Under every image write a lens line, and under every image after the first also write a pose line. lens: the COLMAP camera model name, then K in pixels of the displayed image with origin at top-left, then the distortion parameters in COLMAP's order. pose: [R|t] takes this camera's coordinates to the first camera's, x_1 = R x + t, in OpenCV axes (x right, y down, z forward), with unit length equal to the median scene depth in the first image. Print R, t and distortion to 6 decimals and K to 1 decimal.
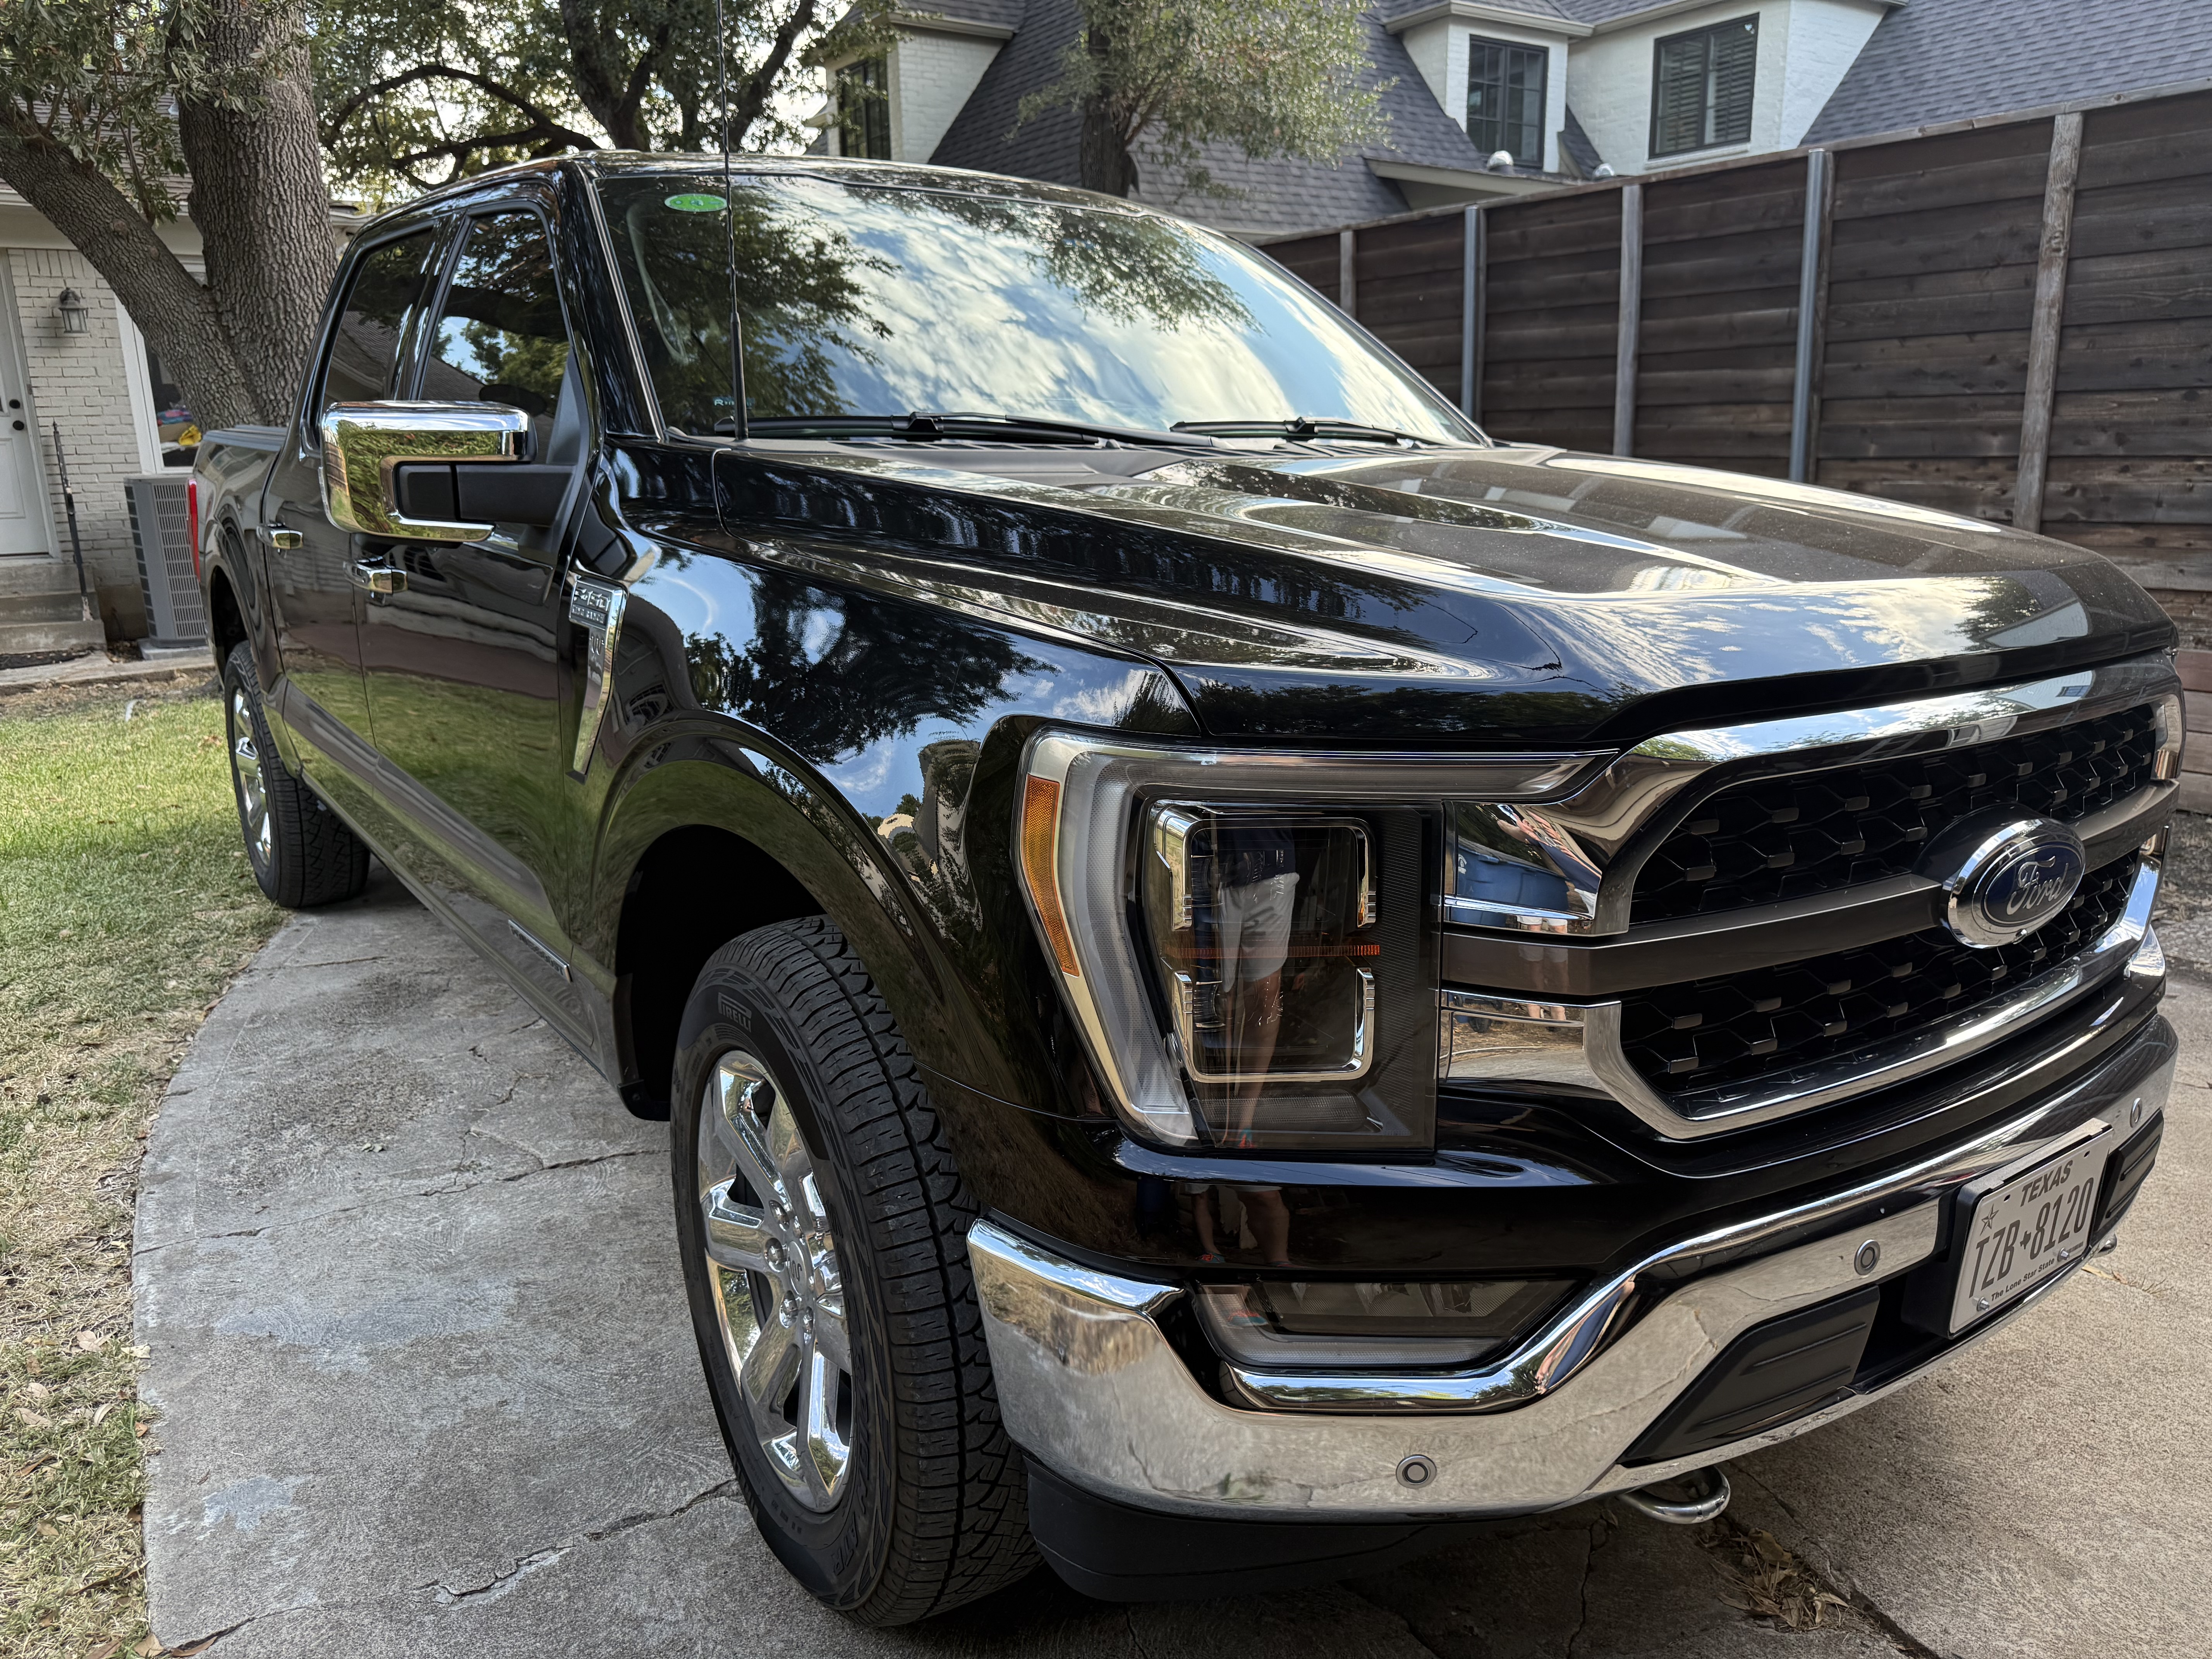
lens RADIAL K [[1749.3, 0, 1102.8], [0, 1749.3, 831.2], [0, 0, 1]] dist [0.003418, 0.010475]
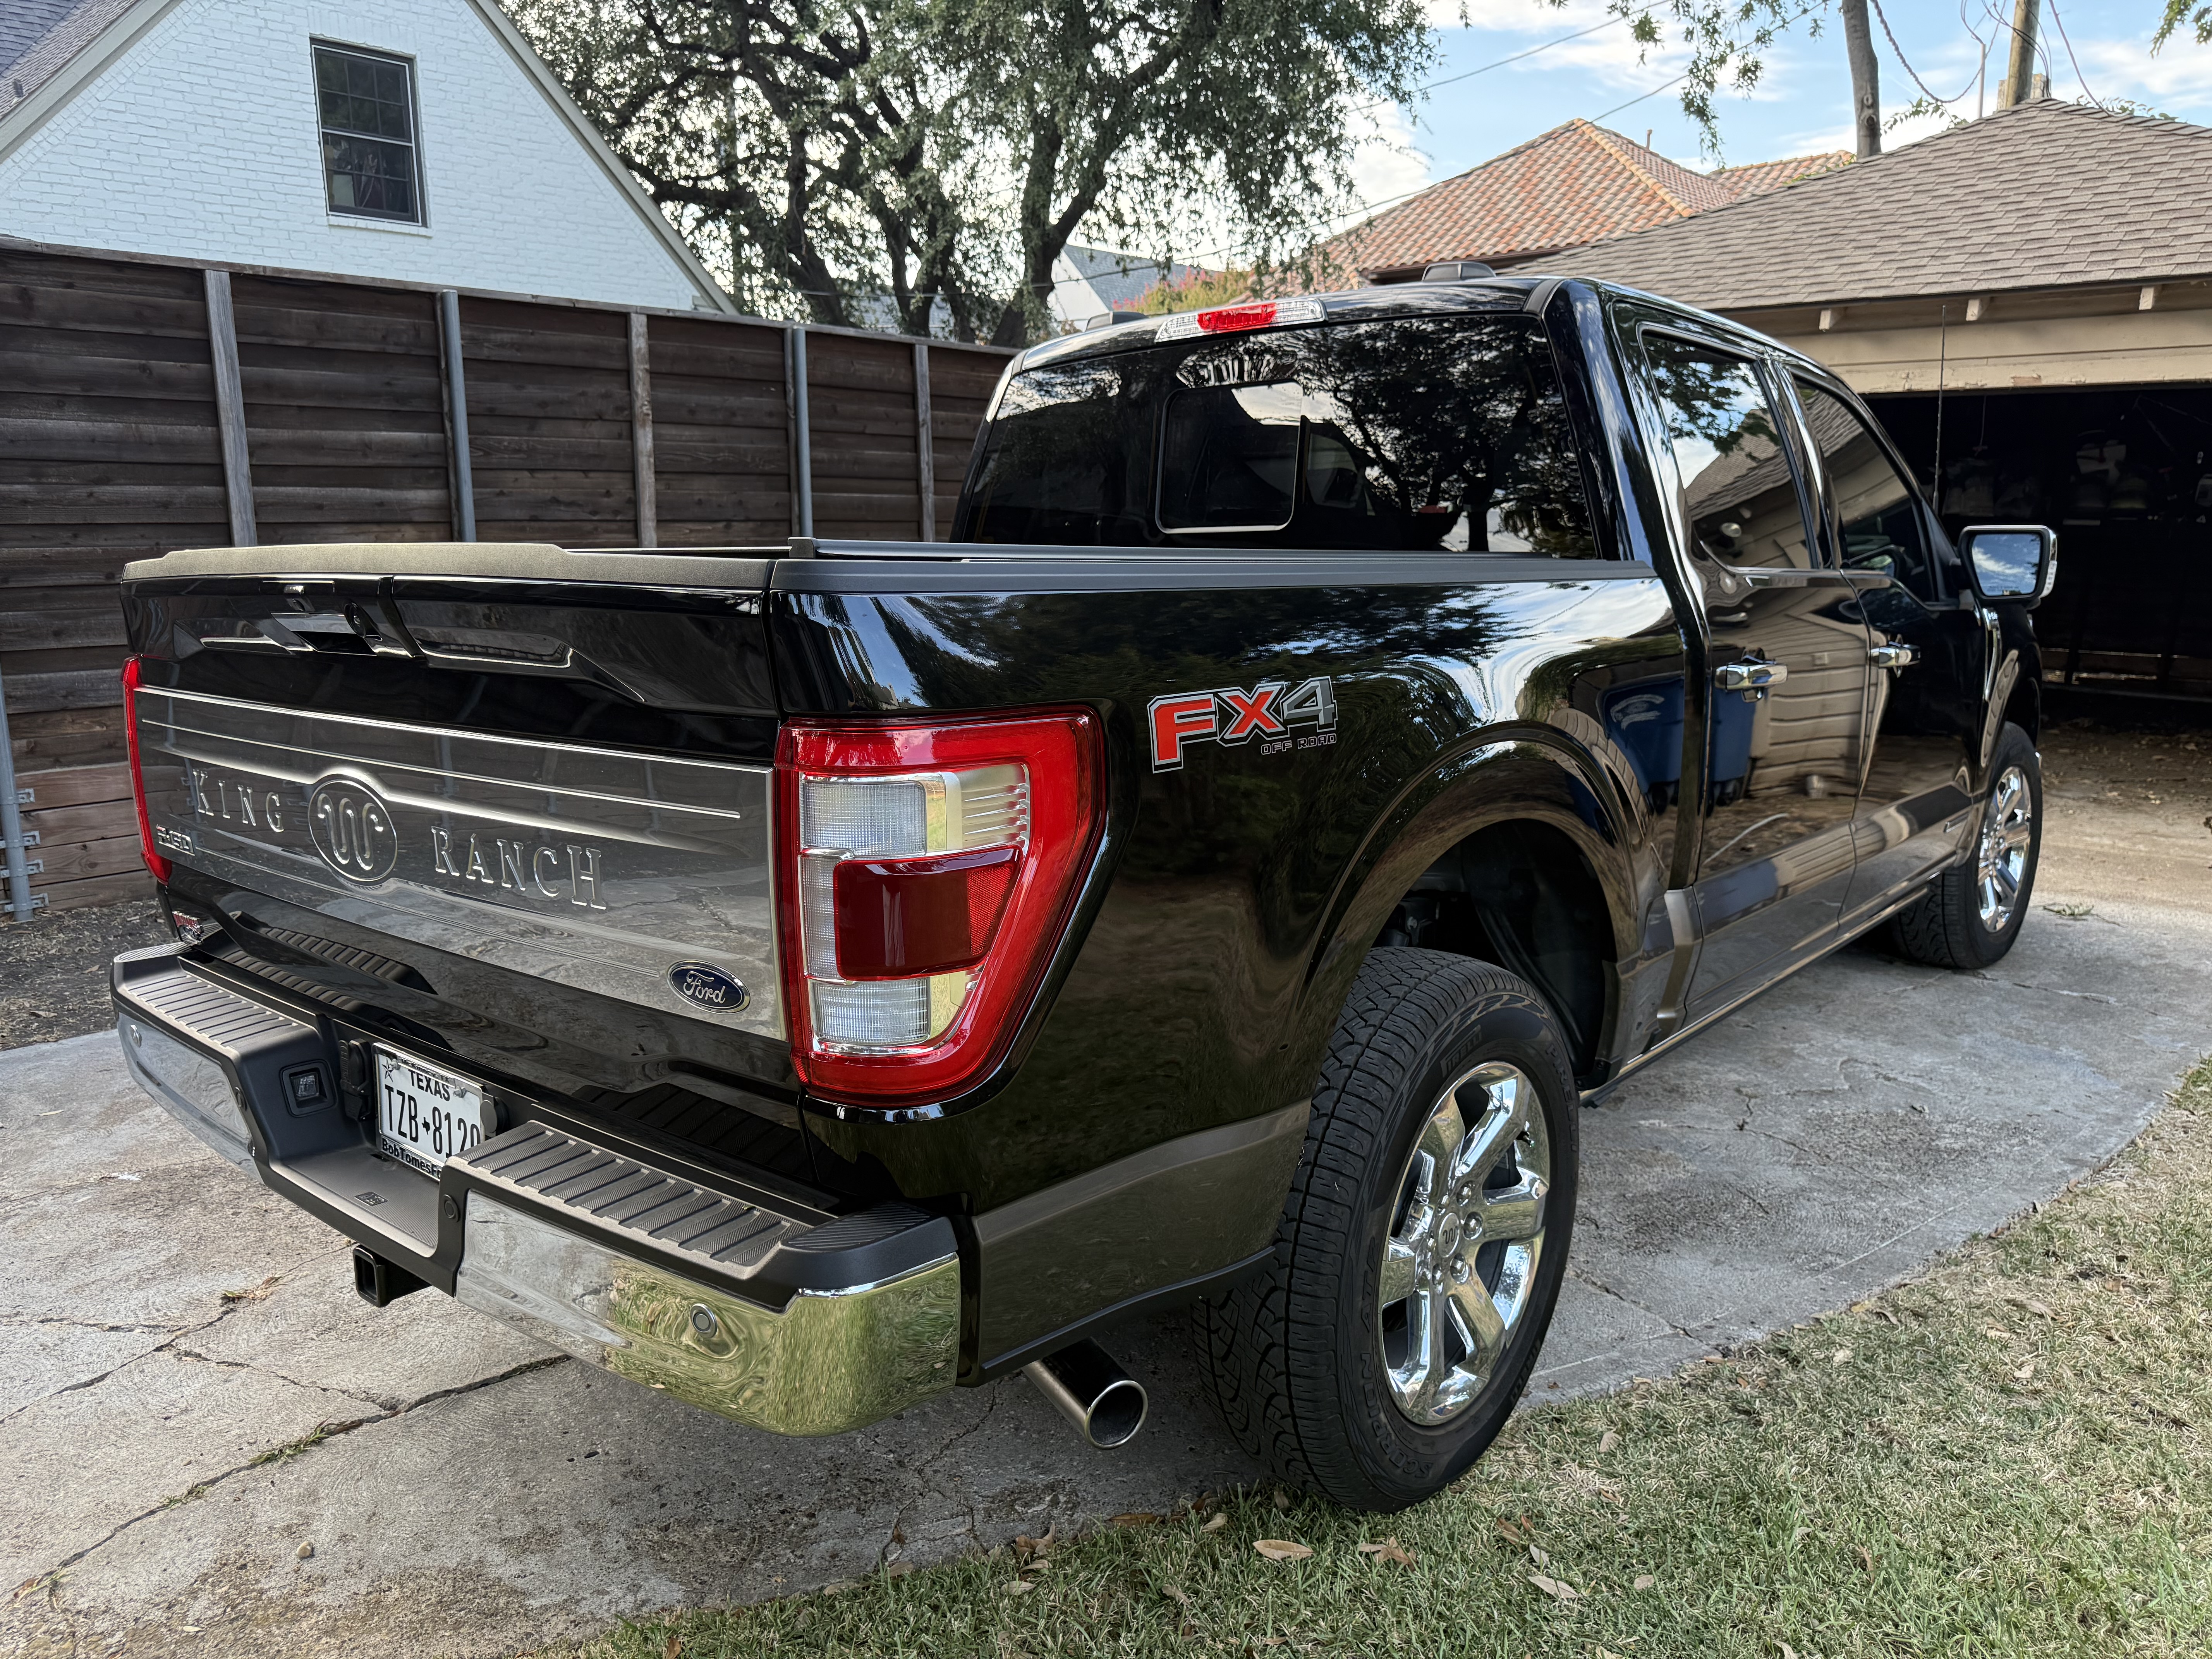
lens RADIAL K [[1749.3, 0, 1104.4], [0, 1749.3, 829.8], [0, 0, 1]] dist [0.003418, 0.010475]
pose [[-0.327693, -0.151243, 0.932600, -0.826122], [0.218020, 0.948357, 0.230405, -0.256588], [-0.919285, 0.278827, -0.277796, 1.108516]]
